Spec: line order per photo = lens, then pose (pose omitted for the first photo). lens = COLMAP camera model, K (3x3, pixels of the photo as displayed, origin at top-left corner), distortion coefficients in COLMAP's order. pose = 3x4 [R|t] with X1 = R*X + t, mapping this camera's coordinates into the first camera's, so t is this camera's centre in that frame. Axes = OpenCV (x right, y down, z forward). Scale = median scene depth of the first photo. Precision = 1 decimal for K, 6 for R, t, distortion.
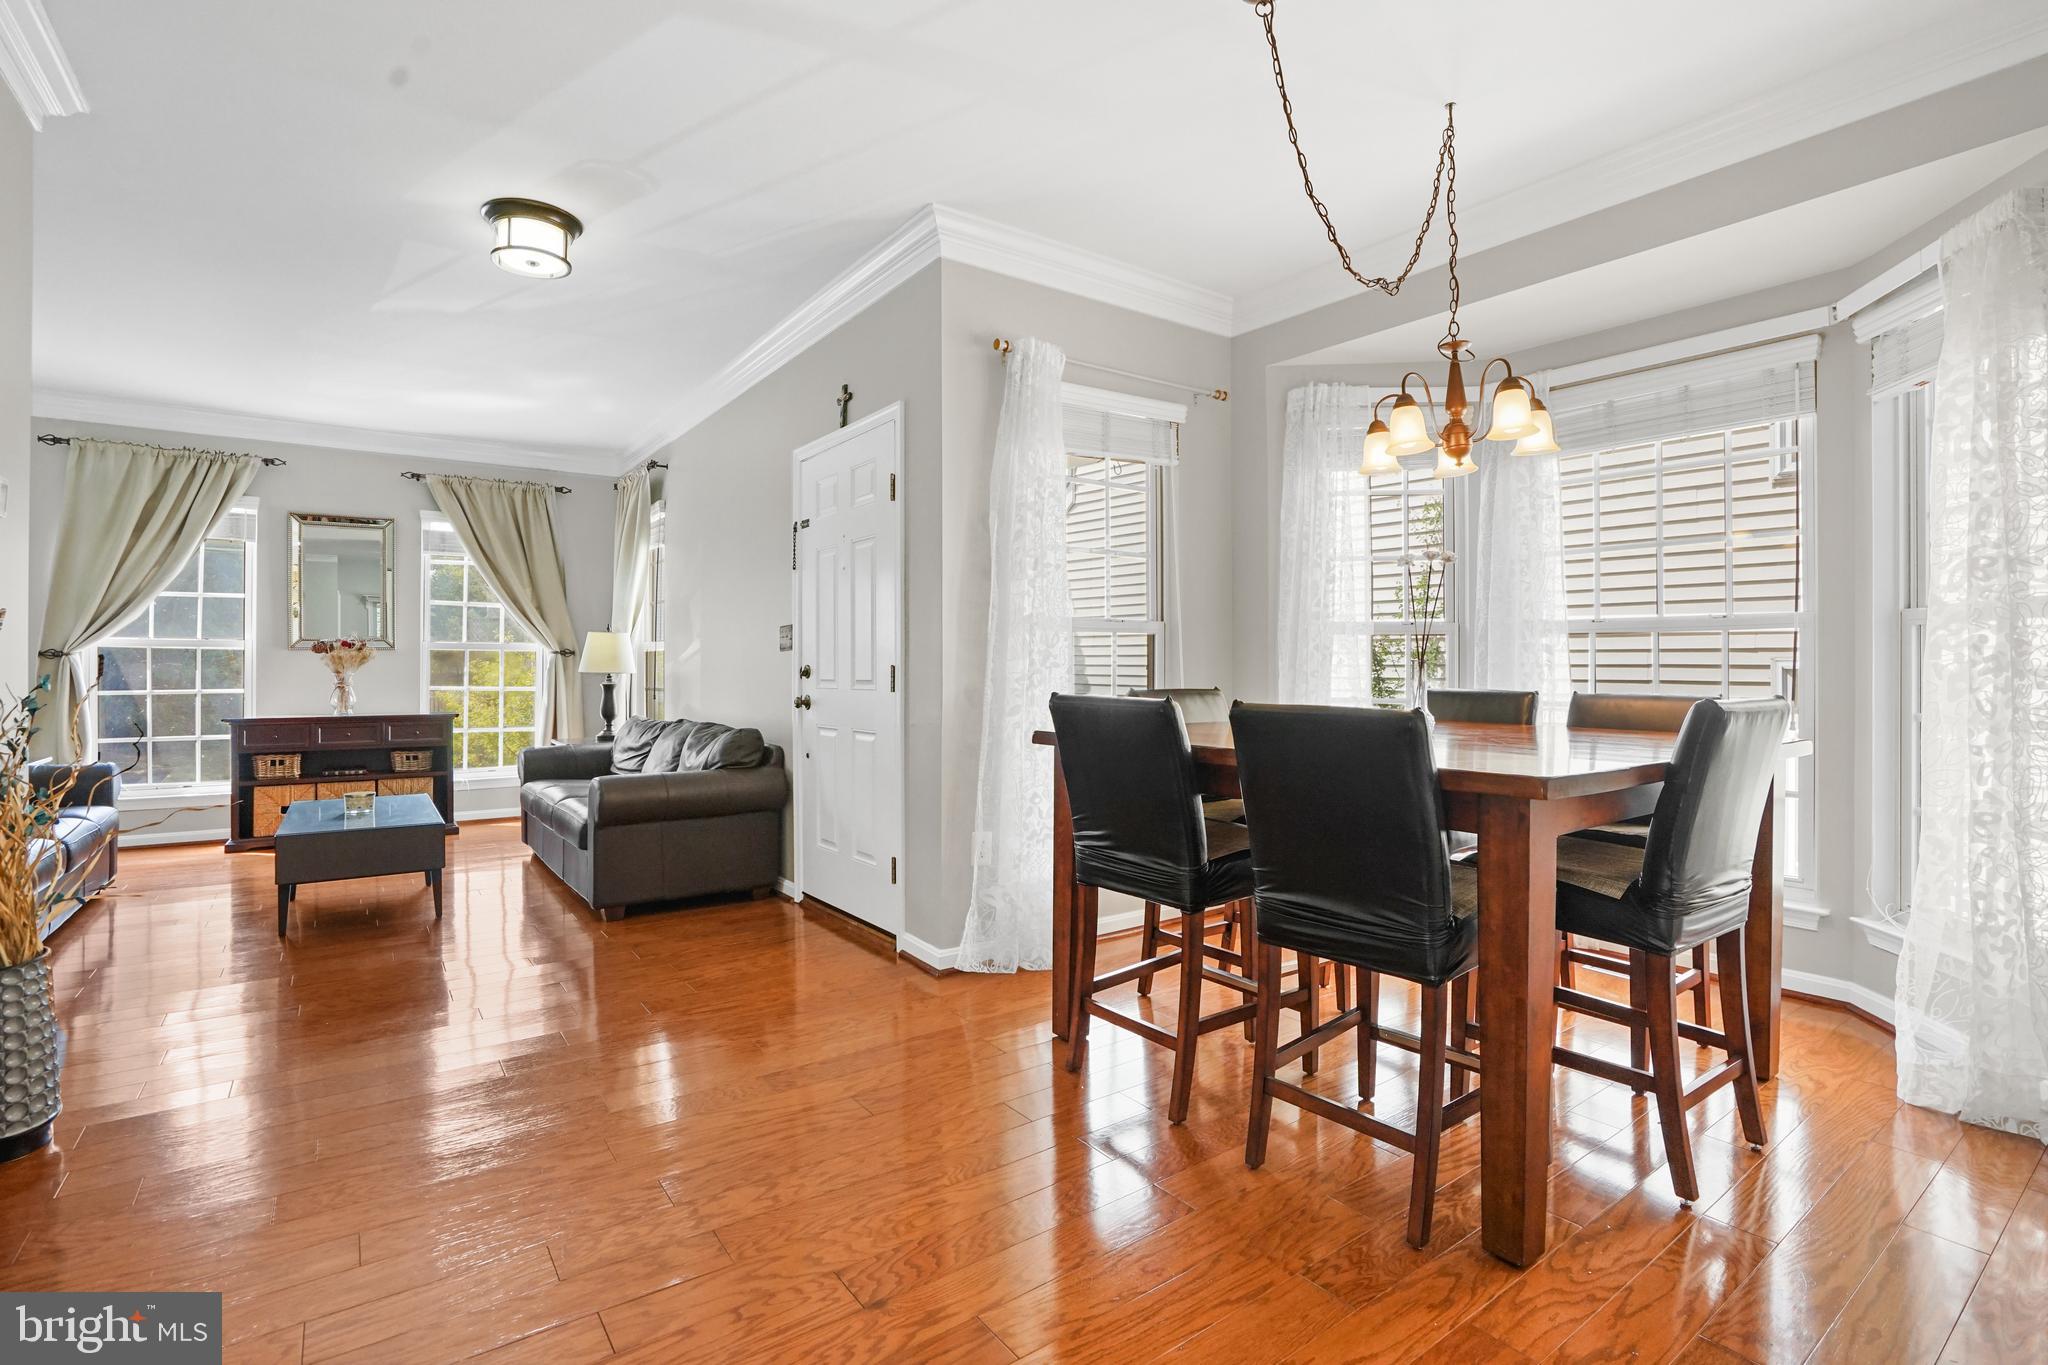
lens RADIAL K [[953.3, 0, 1020.4], [0, 953.3, 658.1], [0, 0, 1]] dist [-0.058716, 0.021005]
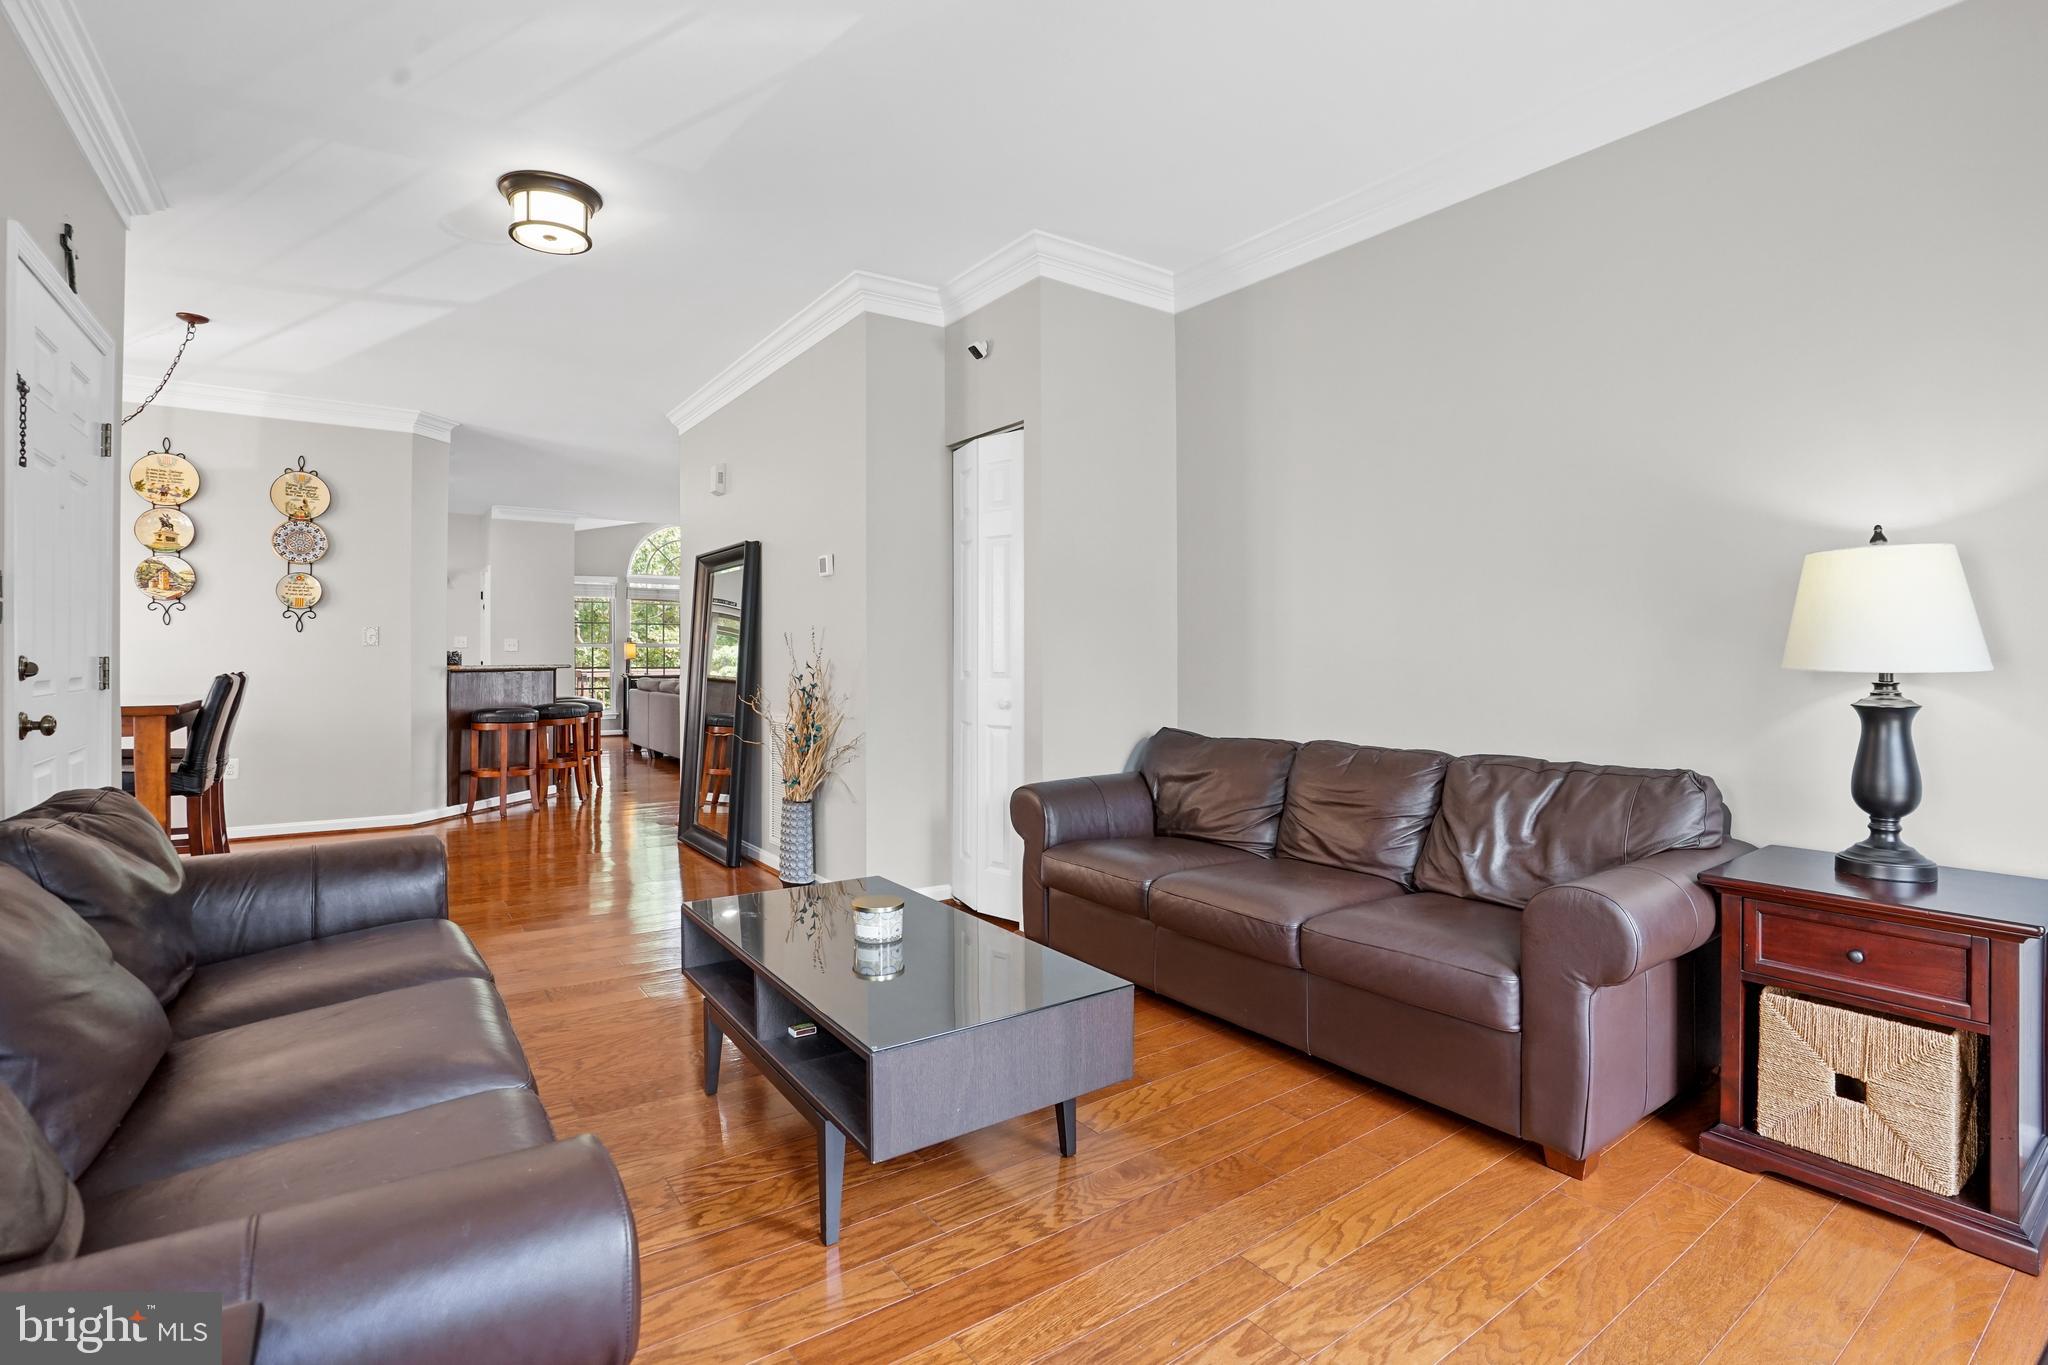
lens RADIAL K [[953.3, 0, 1020.4], [0, 953.3, 658.1], [0, 0, 1]] dist [-0.058716, 0.021005]
pose [[-0.999962, 0.002445, 0.008340, -0.677111], [0.002402, 0.999984, -0.005145, 0.010593], [-0.008352, -0.005125, -0.999952, 1.309134]]
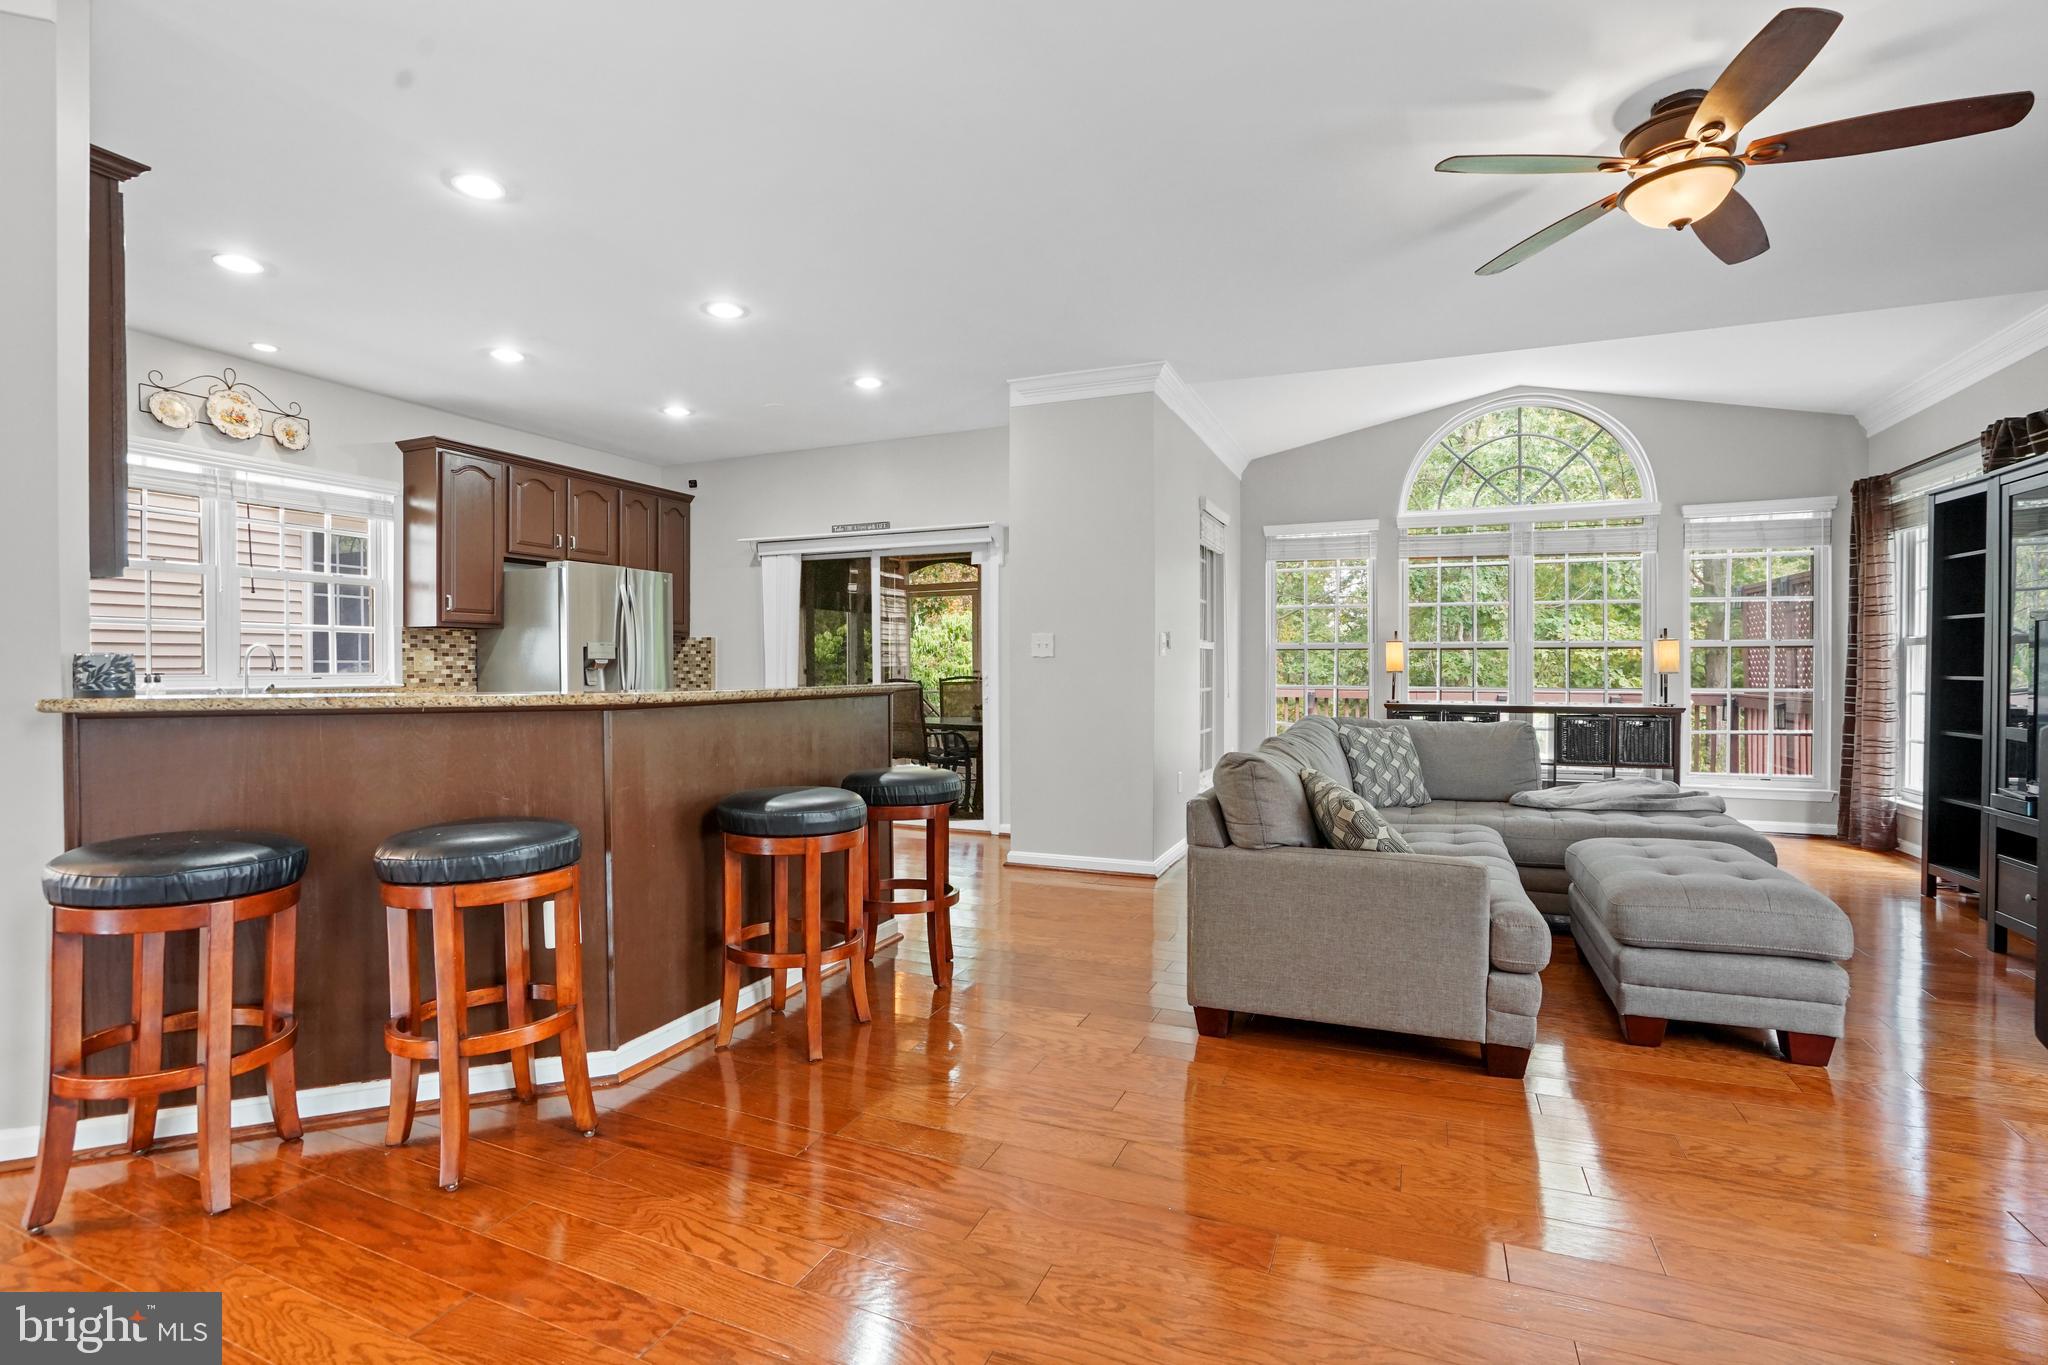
lens RADIAL K [[953.1, 0, 1014.0], [0, 953.1, 678.4], [0, 0, 1]] dist [-0.064699, 0.026049]
pose [[-0.516348, -0.006590, 0.856354, -0.456813], [-0.002268, 0.999977, 0.006328, -0.000349], [-0.856376, 0.001325, -0.516351, -0.128182]]
